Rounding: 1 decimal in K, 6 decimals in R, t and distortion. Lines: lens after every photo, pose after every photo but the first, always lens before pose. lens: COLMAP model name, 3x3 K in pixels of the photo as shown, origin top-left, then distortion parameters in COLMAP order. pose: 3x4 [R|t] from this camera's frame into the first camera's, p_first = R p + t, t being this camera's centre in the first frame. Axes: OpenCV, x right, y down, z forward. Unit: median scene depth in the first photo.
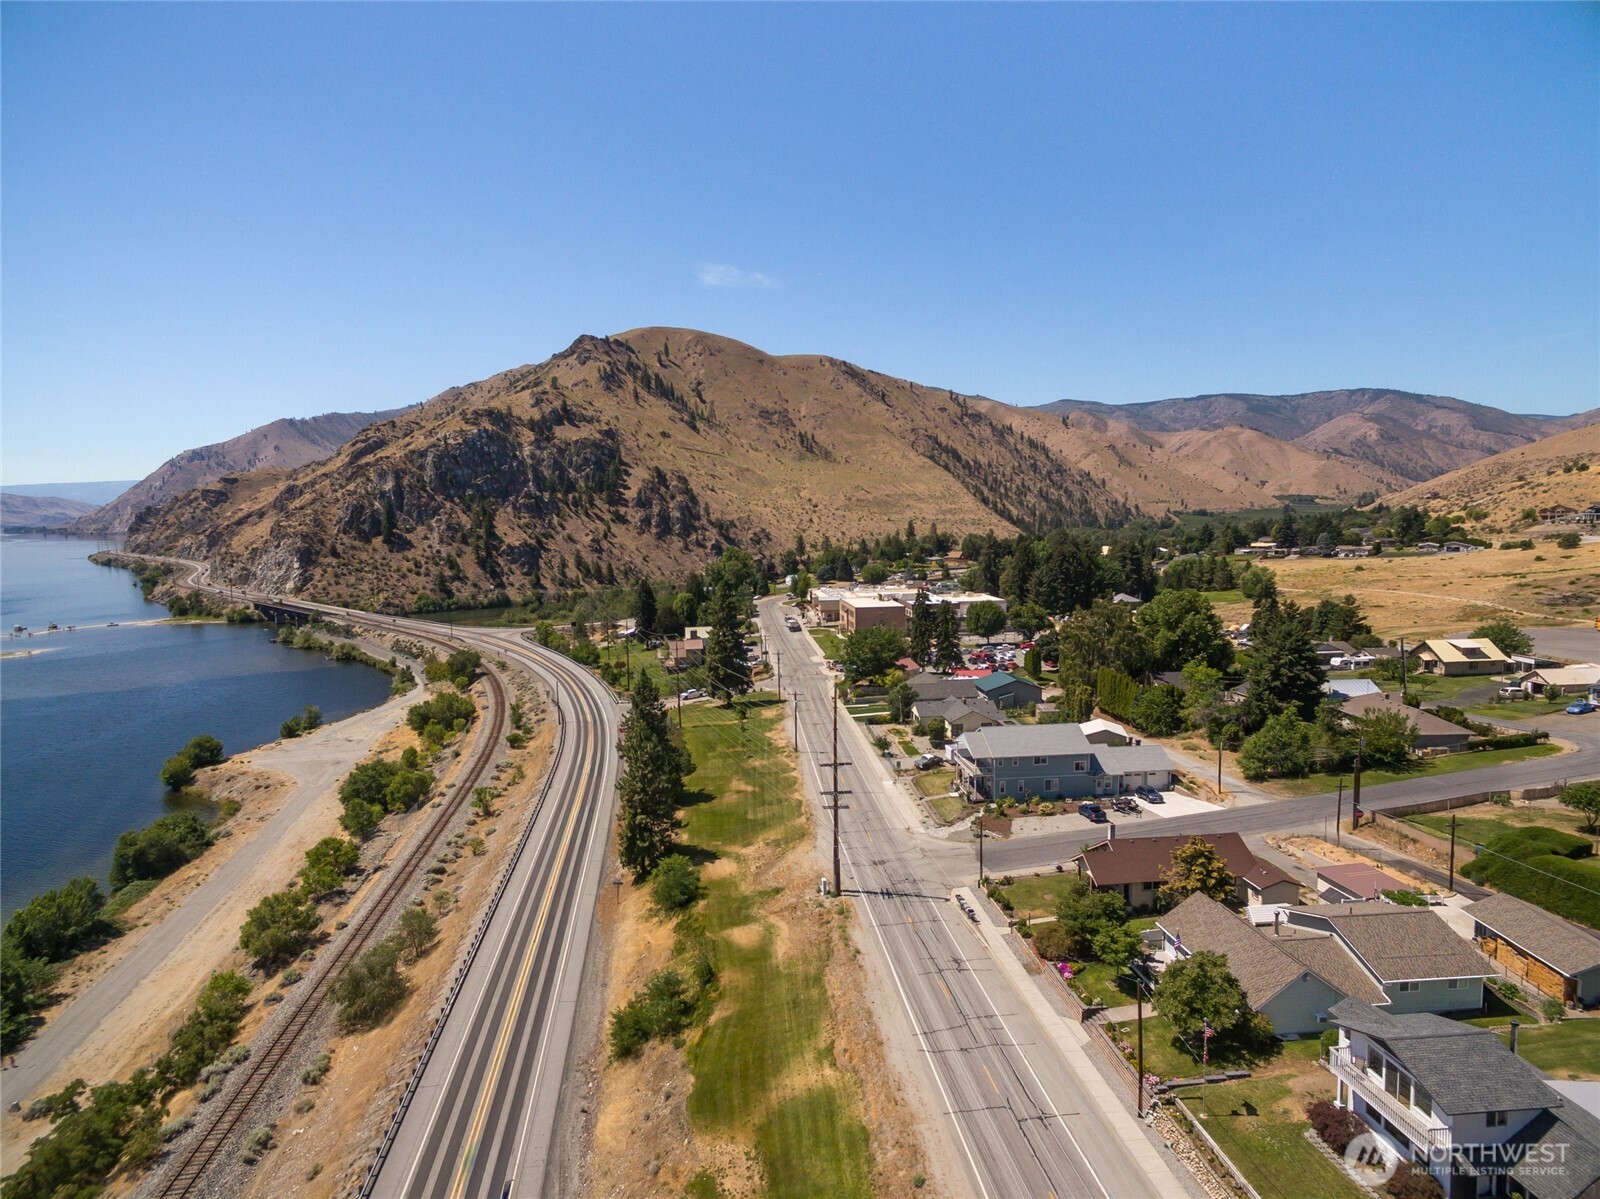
lens RADIAL K [[891.4, 0, 800.0], [0, 891.4, 599.5], [0, 0, 1]] dist [-0.003563, -0.001068]
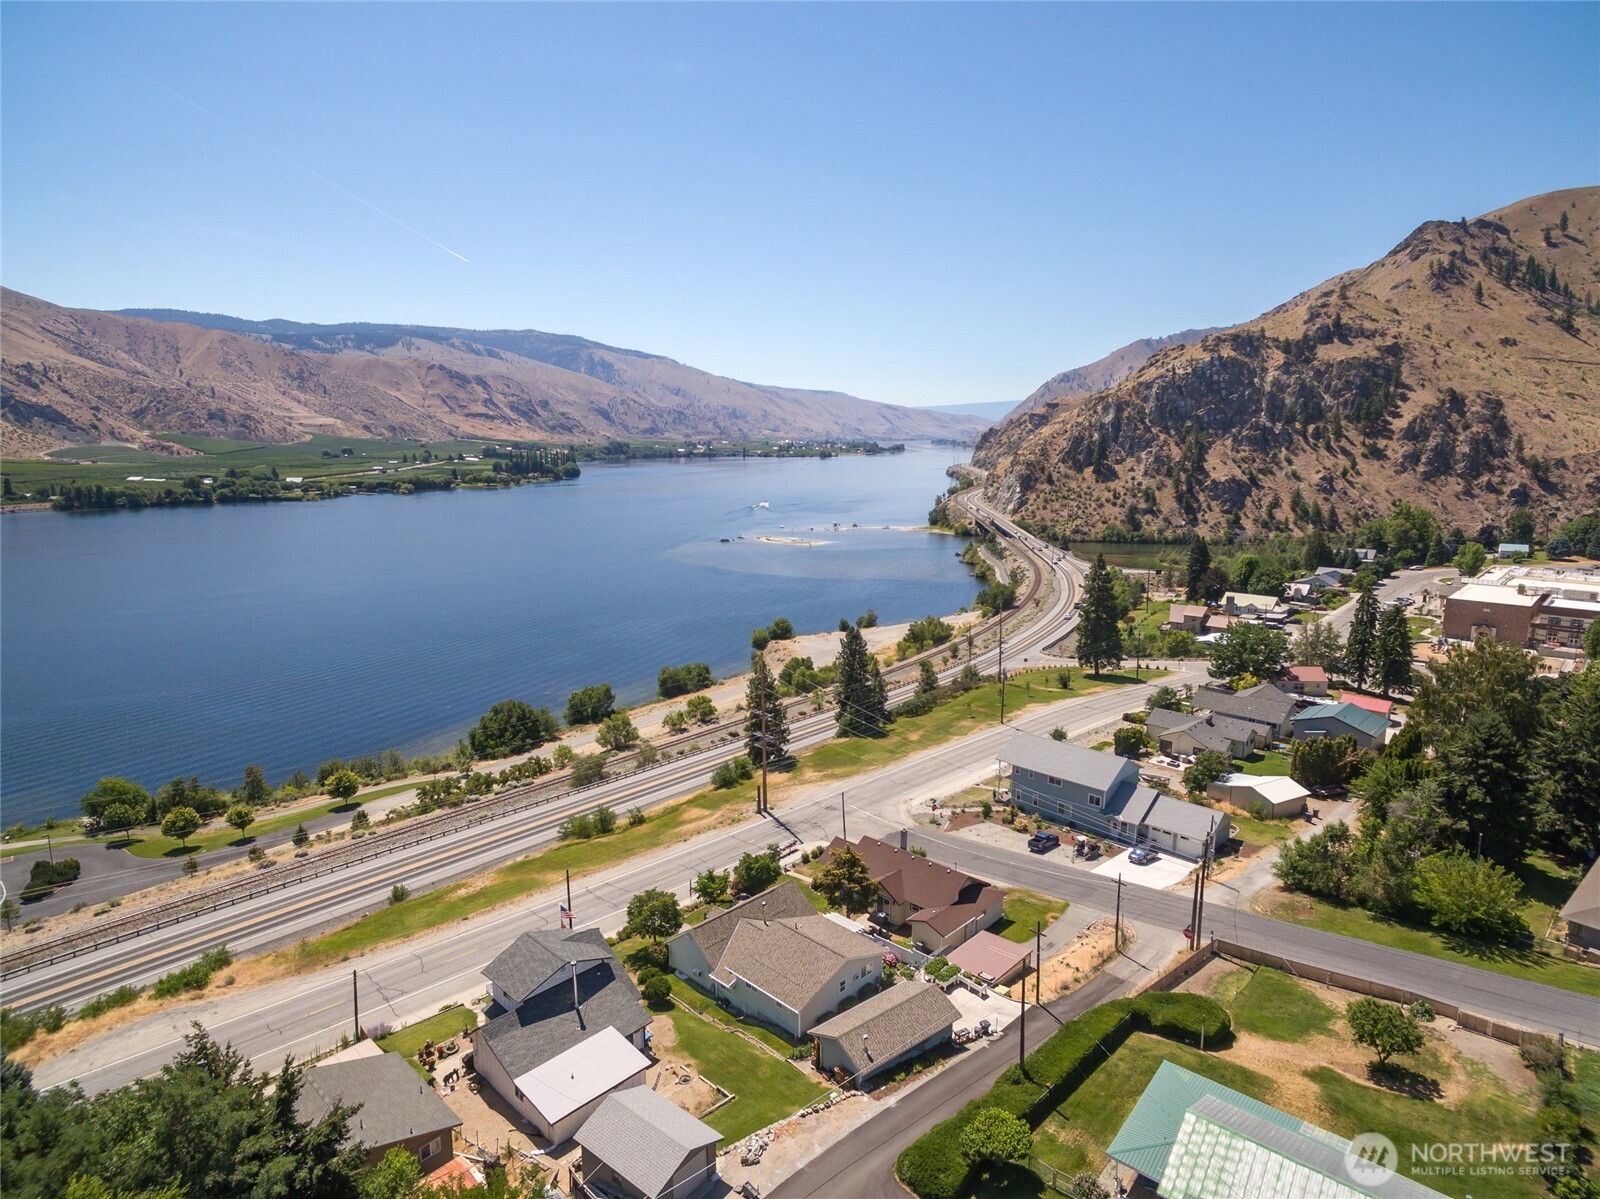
lens RADIAL K [[904.7, 0, 804.3], [0, 904.7, 591.3], [0, 0, 1]] dist [0.010631, -0.002074]
pose [[0.644463, 0.142177, -0.751301, 0.124738], [-0.082647, 0.989757, 0.116409, -0.017742], [0.760156, -0.012928, 0.649612, 0.024406]]
